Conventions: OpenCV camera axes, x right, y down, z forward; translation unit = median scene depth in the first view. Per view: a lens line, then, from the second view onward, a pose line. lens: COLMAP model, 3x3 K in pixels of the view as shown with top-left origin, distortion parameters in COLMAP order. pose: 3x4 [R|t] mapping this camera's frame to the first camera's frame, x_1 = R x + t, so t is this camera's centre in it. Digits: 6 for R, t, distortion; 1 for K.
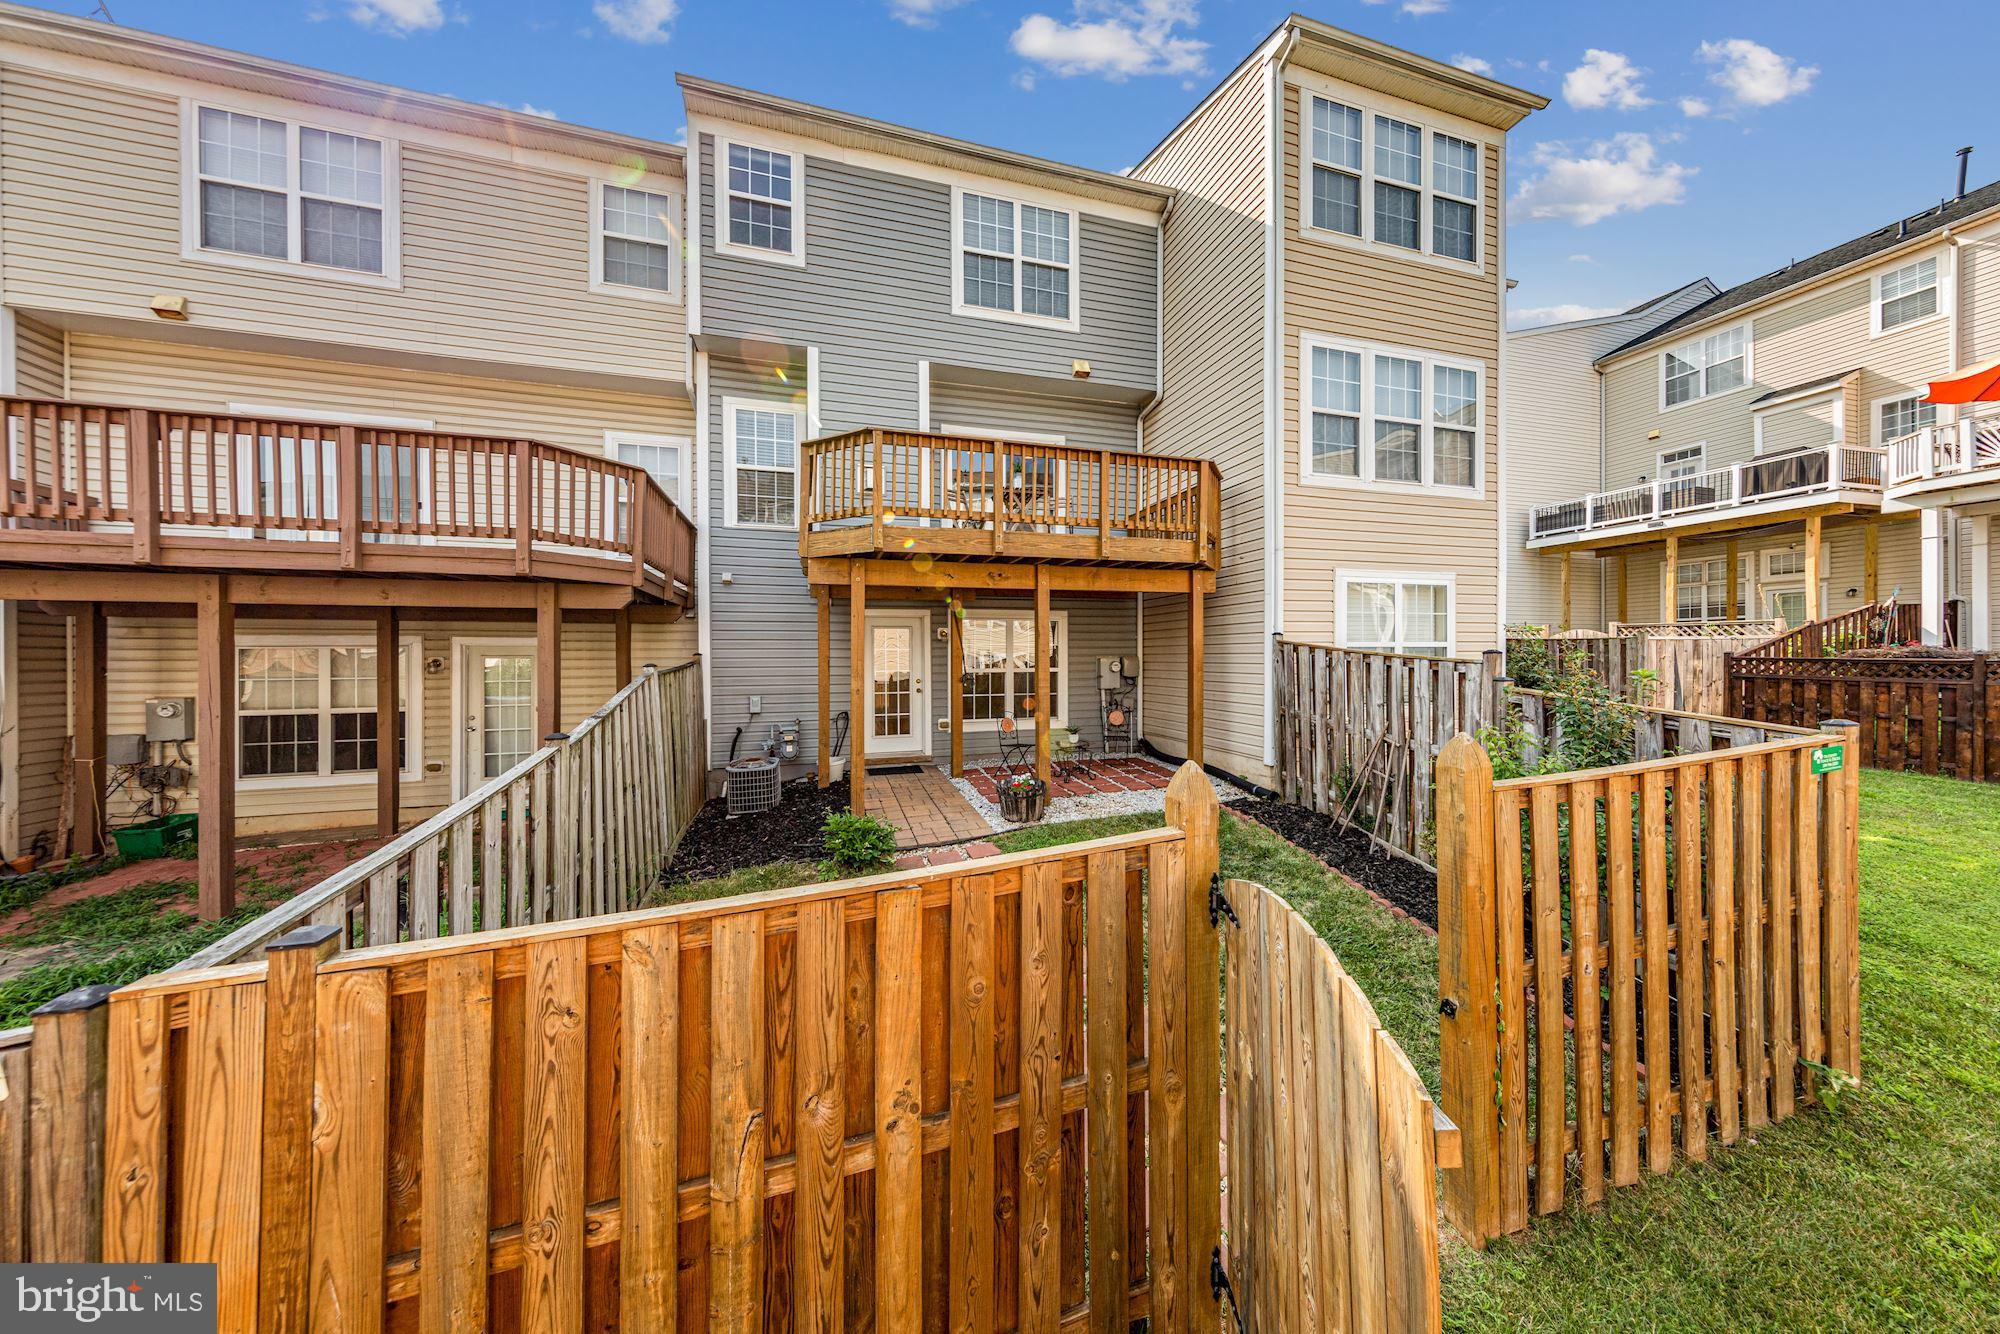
lens RADIAL K [[638.9, 0, 1002.5], [0, 638.9, 668.2], [0, 0, 1]] dist [-0.000114, -0.000014]
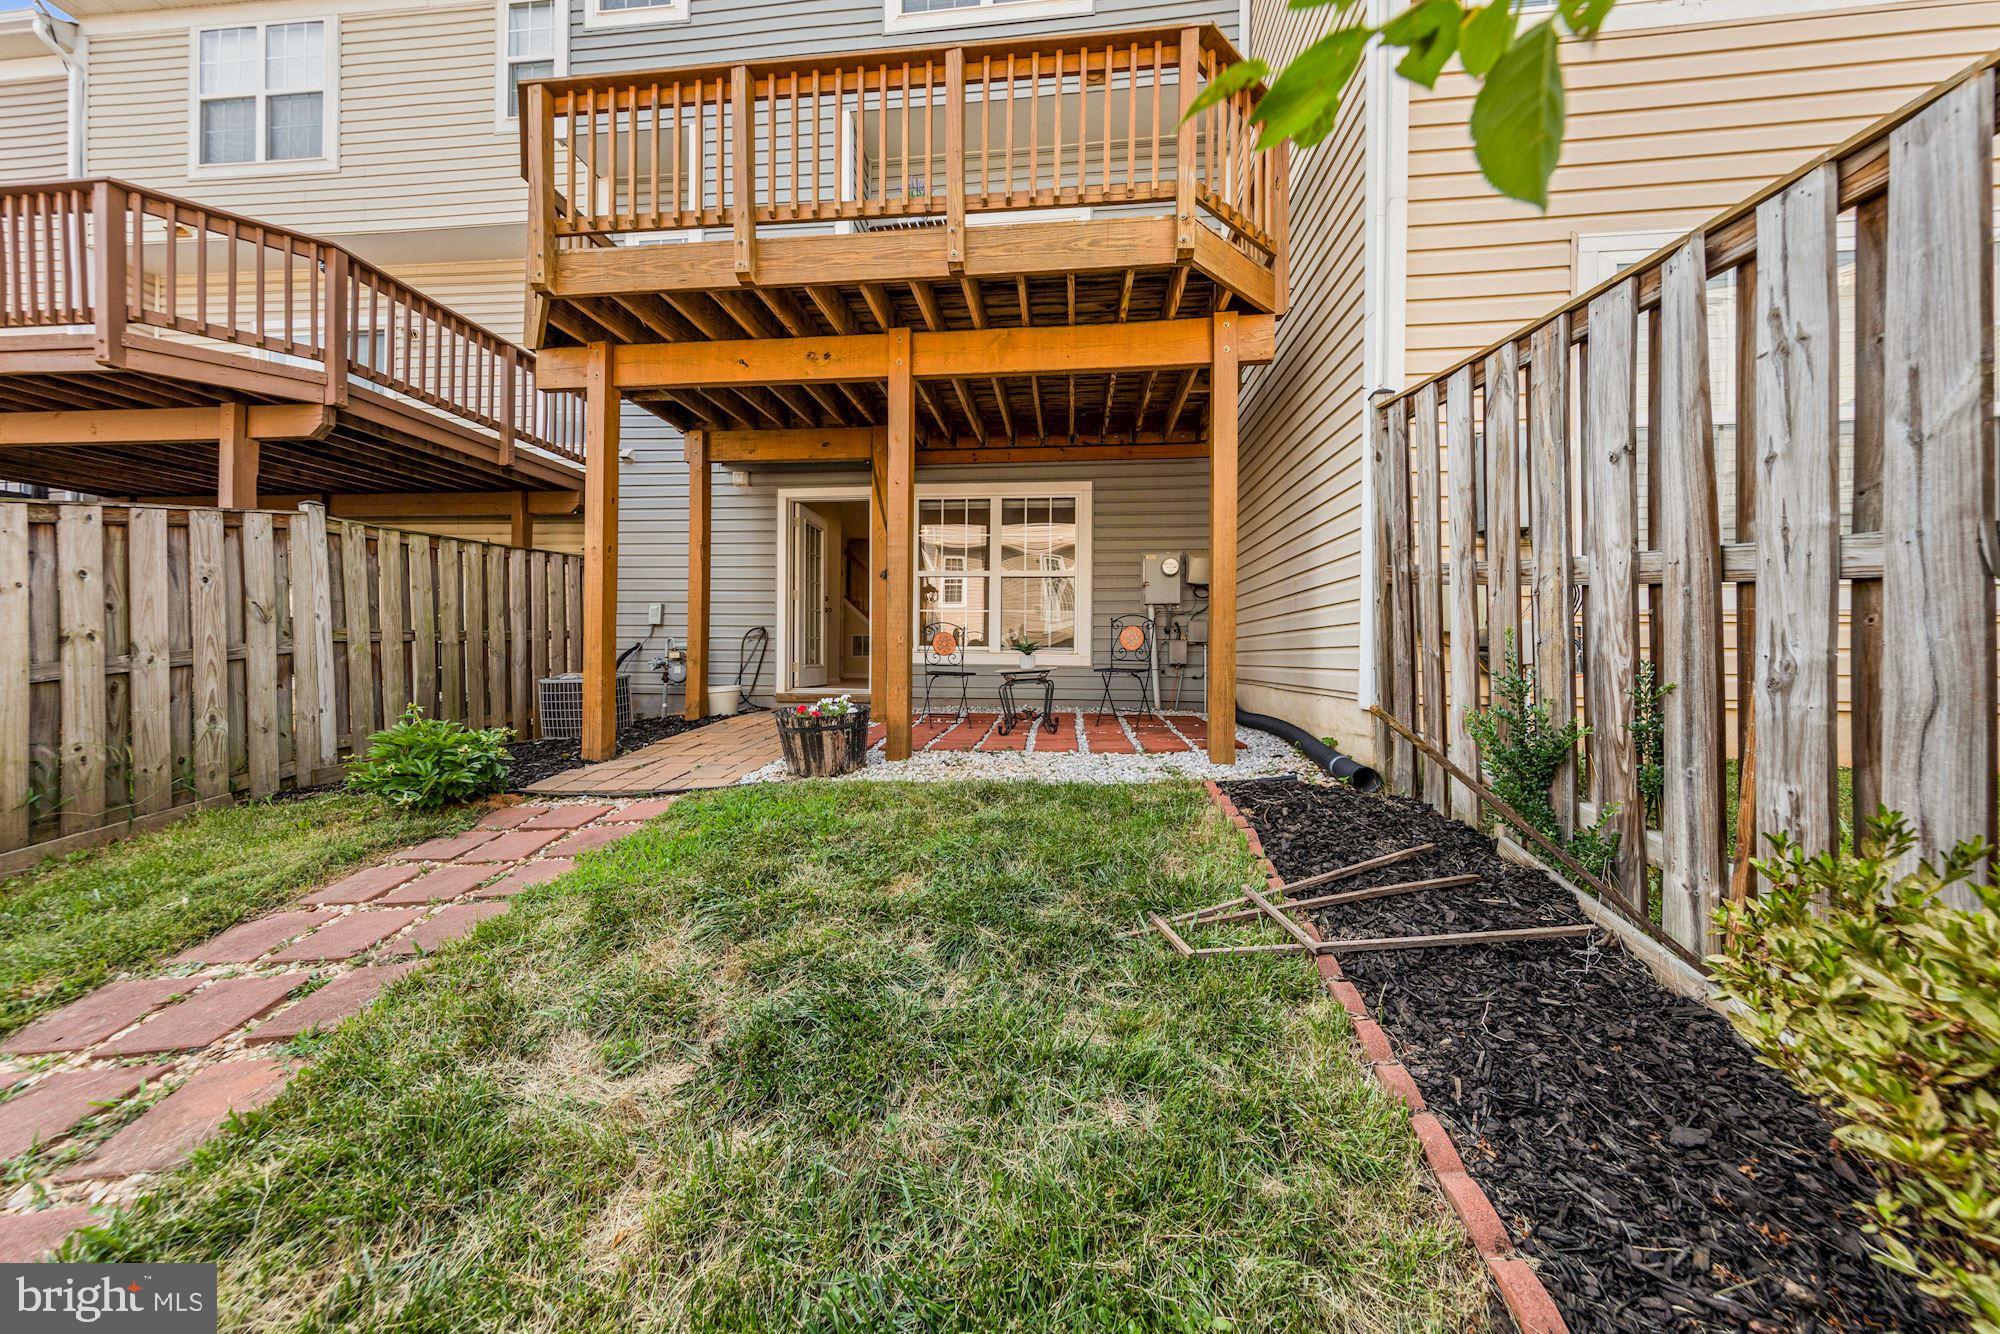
lens RADIAL K [[654.3, 0, 996.1], [0, 654.3, 658.8], [0, 0, 1]] dist [0.000374, 0.000063]
pose [[0.919451, 0.016208, -0.392869, 0.399835], [-0.023960, 0.999603, -0.014835, 0.144657], [0.392473, 0.023053, 0.919475, 0.549667]]
